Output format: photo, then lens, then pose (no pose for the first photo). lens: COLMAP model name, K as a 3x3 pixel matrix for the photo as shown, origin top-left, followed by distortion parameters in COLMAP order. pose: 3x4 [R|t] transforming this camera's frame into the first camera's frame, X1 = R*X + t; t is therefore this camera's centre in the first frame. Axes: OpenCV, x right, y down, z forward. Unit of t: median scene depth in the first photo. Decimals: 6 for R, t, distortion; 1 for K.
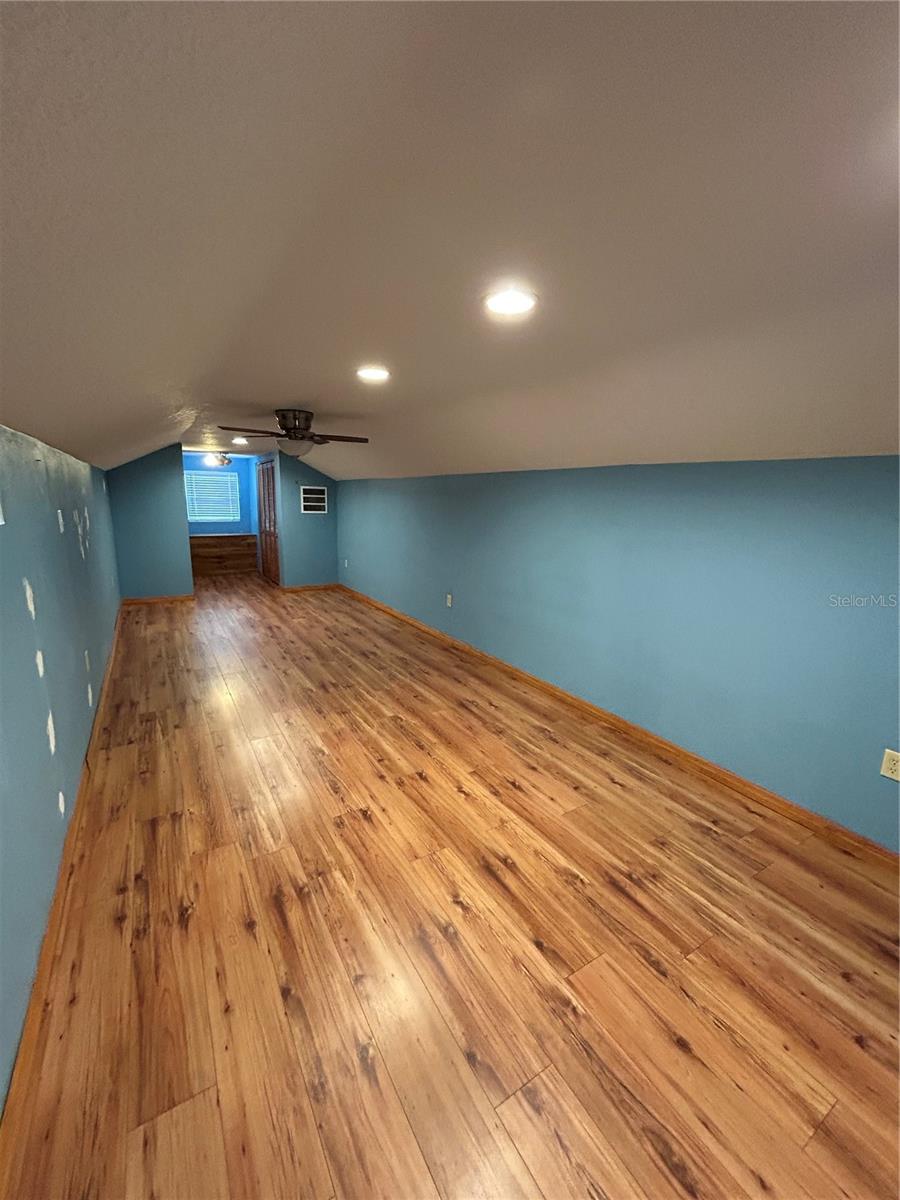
lens RADIAL K [[480.6, 0, 448.3], [0, 480.6, 597.7], [0, 0, 1]] dist [0.001100, 0.000365]
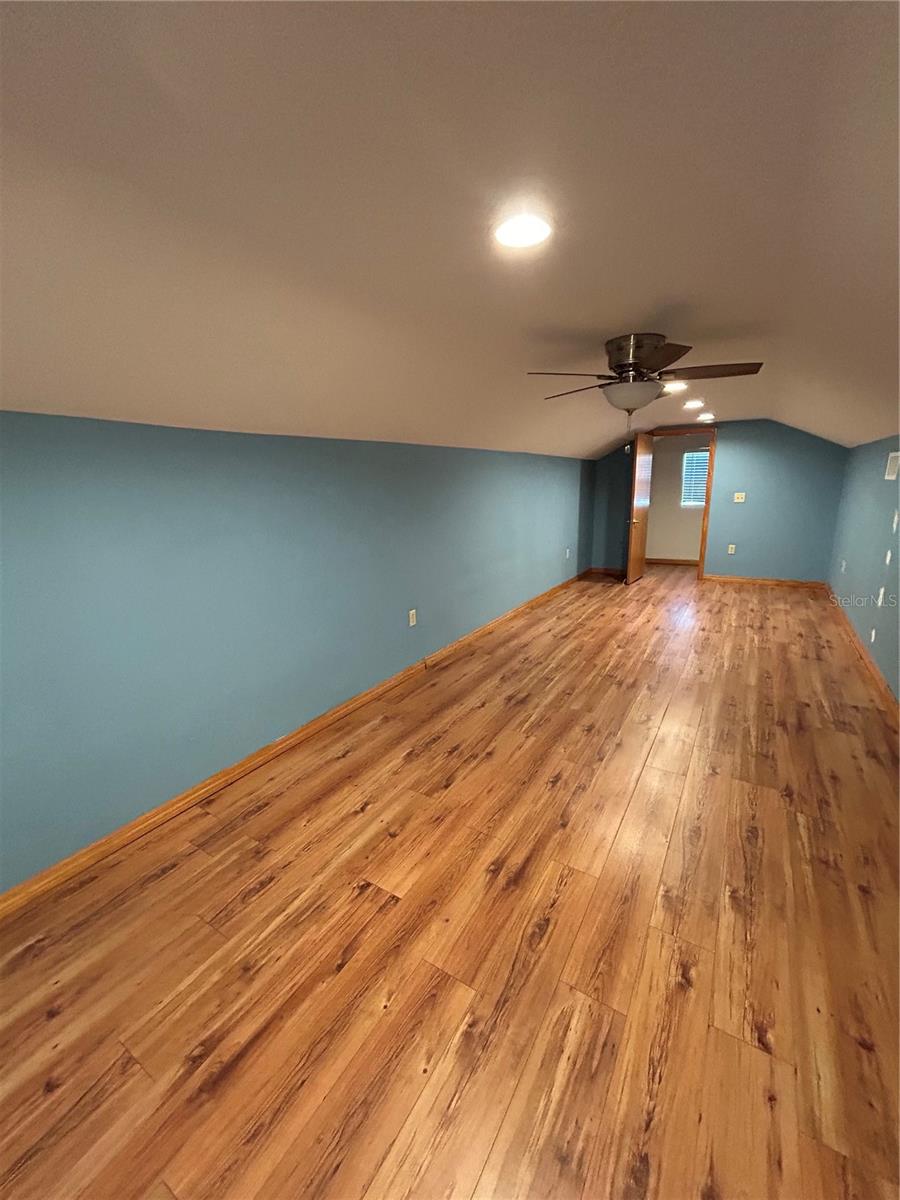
lens RADIAL K [[480.6, 0, 442.3], [0, 480.6, 604.7], [0, 0, 1]] dist [0.001100, 0.000365]
pose [[-0.436726, -0.239107, 0.867236, -0.762477], [0.195770, 0.915664, 0.351046, -0.307367], [-0.878035, 0.323089, -0.353084, 1.416203]]
